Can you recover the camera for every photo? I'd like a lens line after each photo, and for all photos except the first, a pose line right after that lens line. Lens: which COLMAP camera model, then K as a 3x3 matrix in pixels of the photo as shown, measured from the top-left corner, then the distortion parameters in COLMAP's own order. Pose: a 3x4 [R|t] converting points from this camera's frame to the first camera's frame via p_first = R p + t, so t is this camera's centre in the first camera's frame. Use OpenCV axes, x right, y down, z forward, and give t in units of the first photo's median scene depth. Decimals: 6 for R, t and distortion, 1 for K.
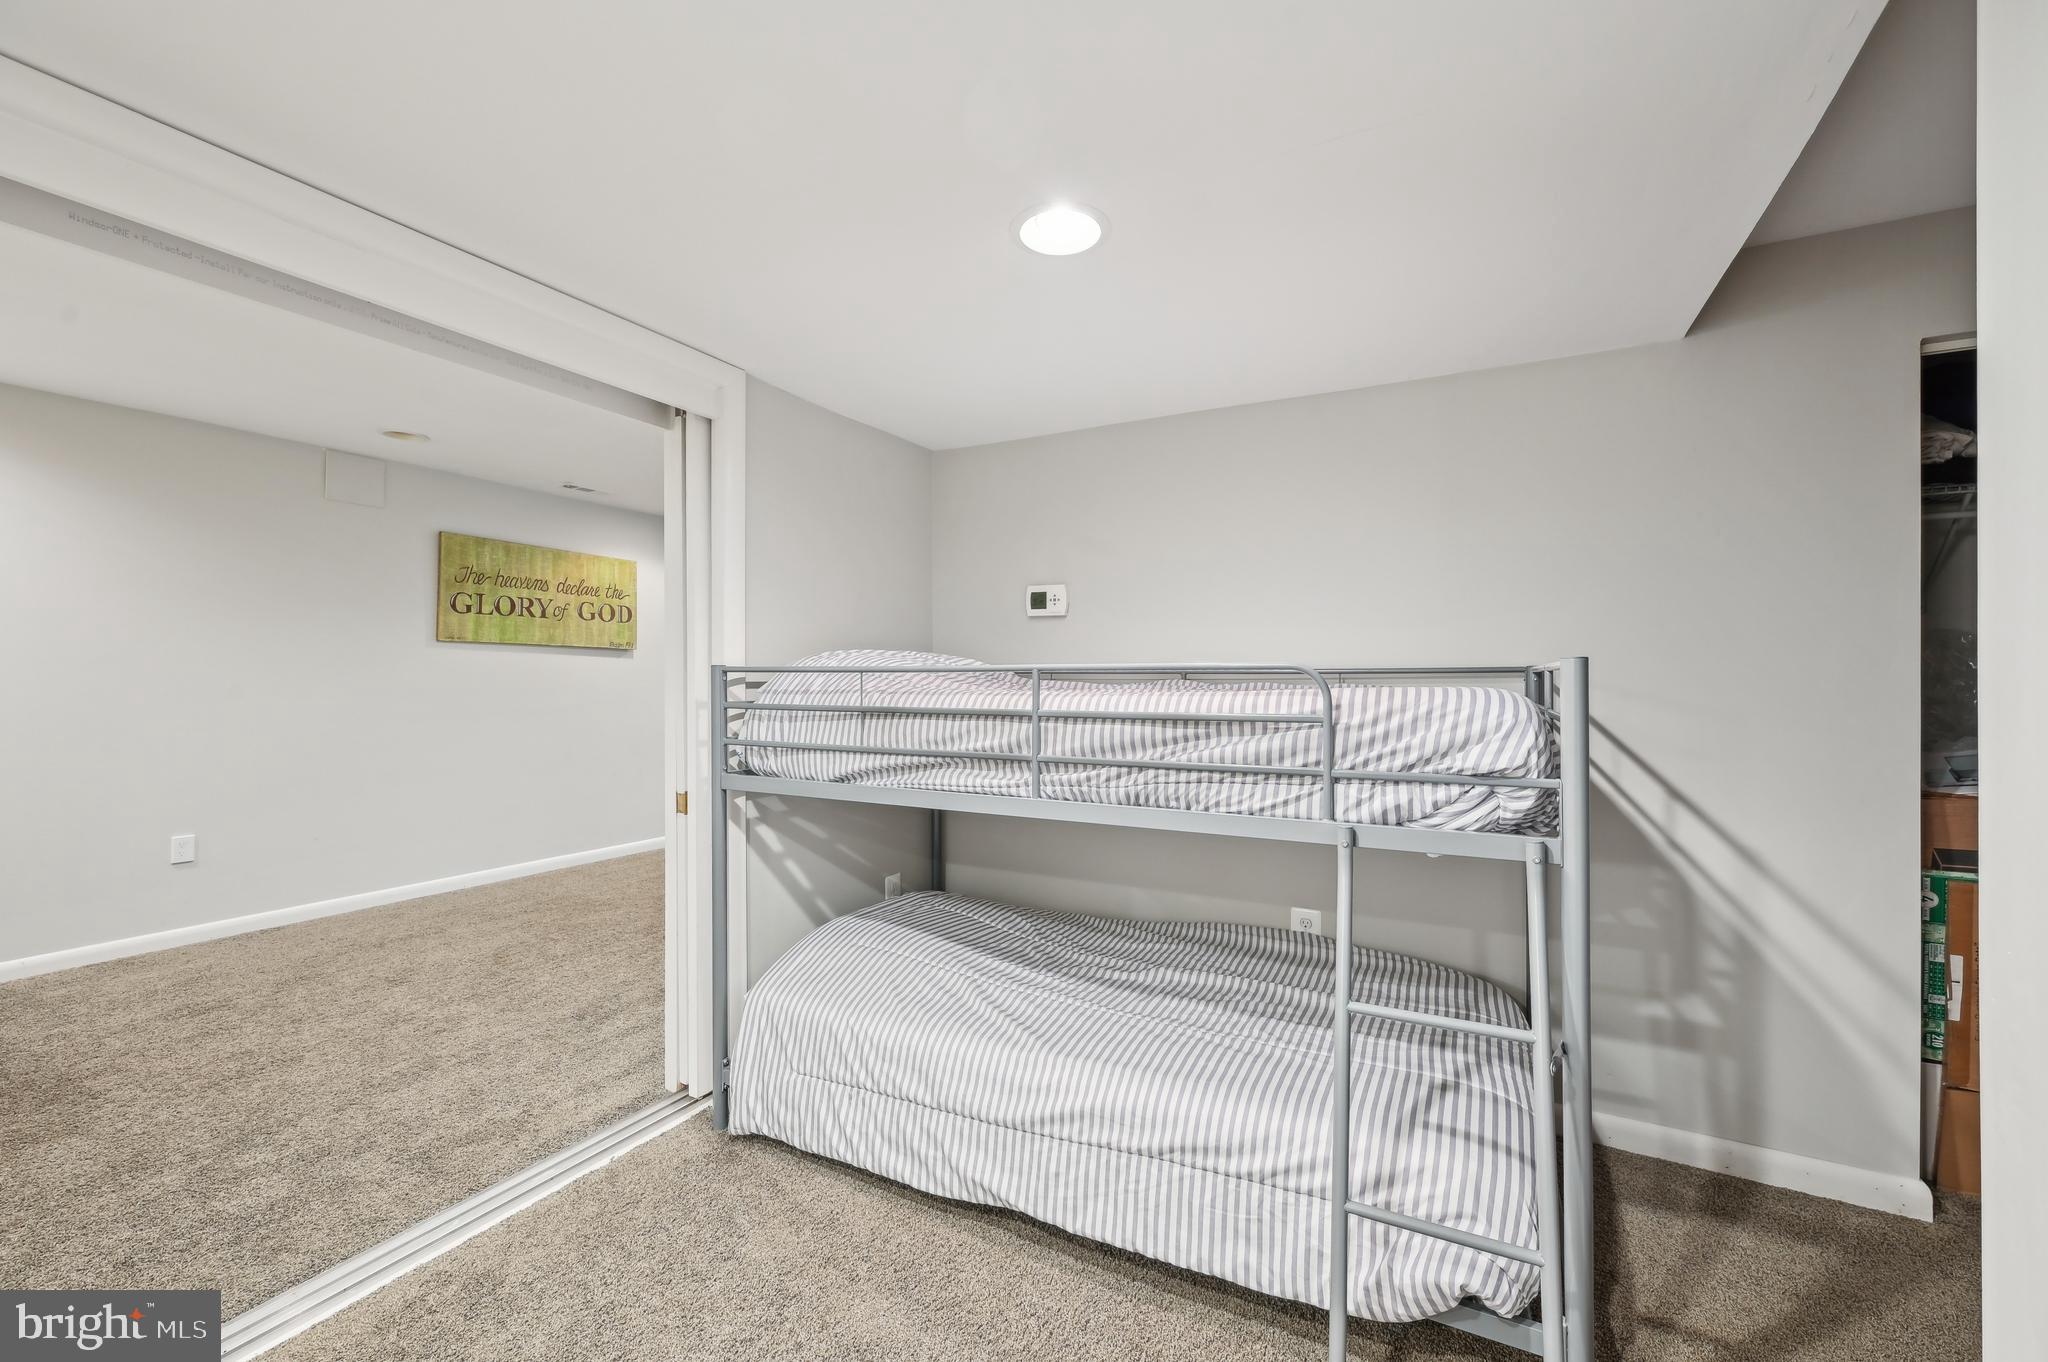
lens RADIAL K [[814.0, 0, 1030.0], [0, 814.0, 675.4], [0, 0, 1]] dist [0.000092, 0.000063]
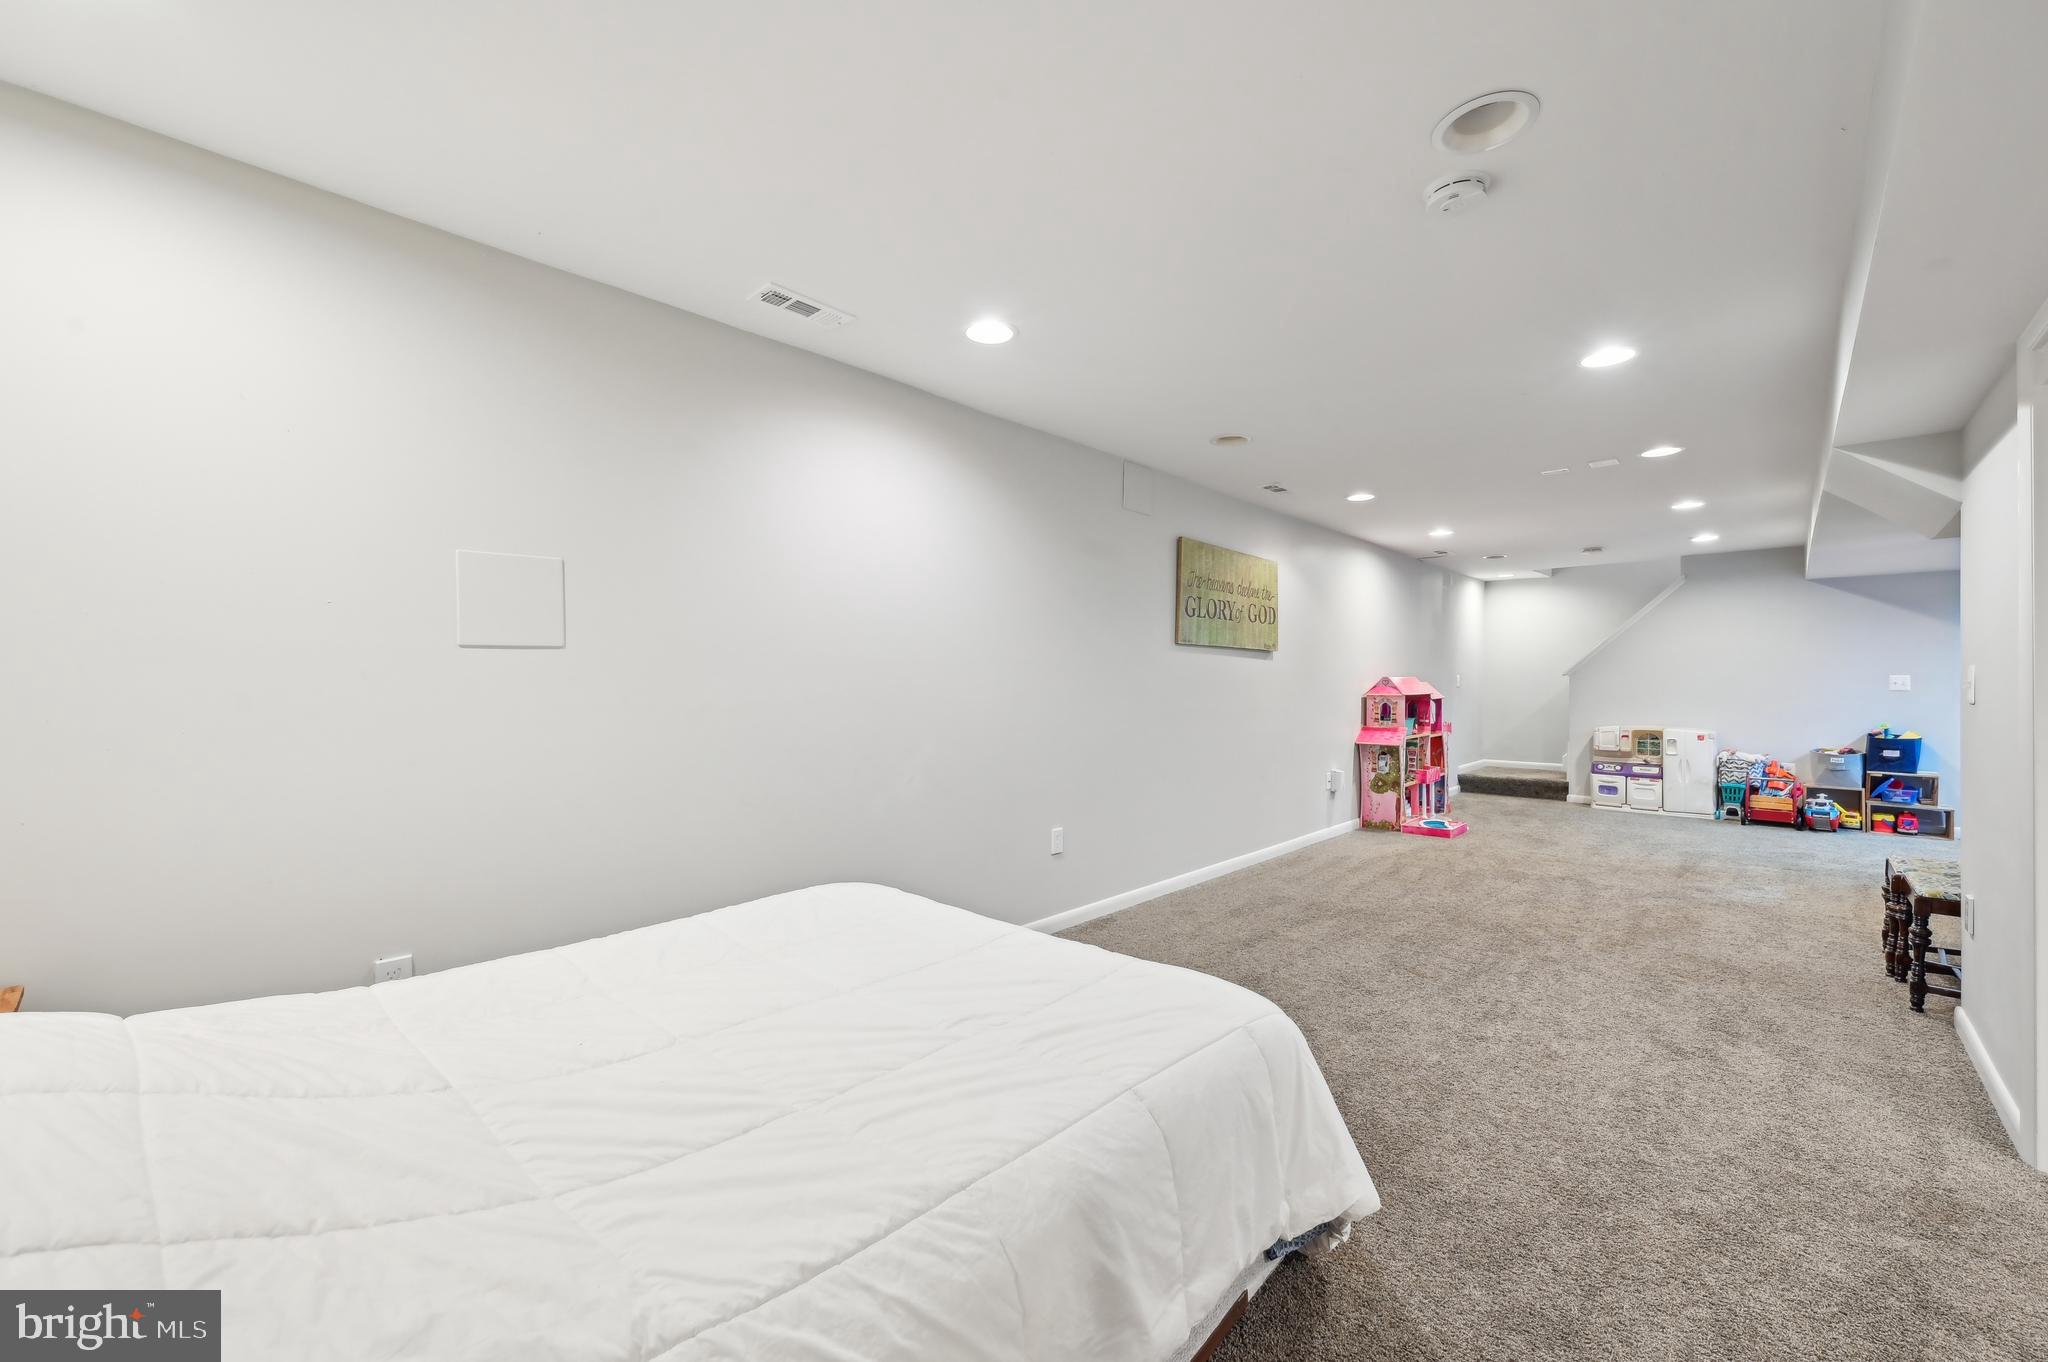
lens RADIAL K [[810.2, 0, 1029.4], [0, 810.2, 686.7], [0, 0, 1]] dist [-0.000250, -0.000200]
pose [[0.968188, 0.002638, -0.250209, -0.613526], [-0.000198, 0.999952, 0.009779, 0.001051], [0.250223, -0.009418, 0.968142, -0.028754]]
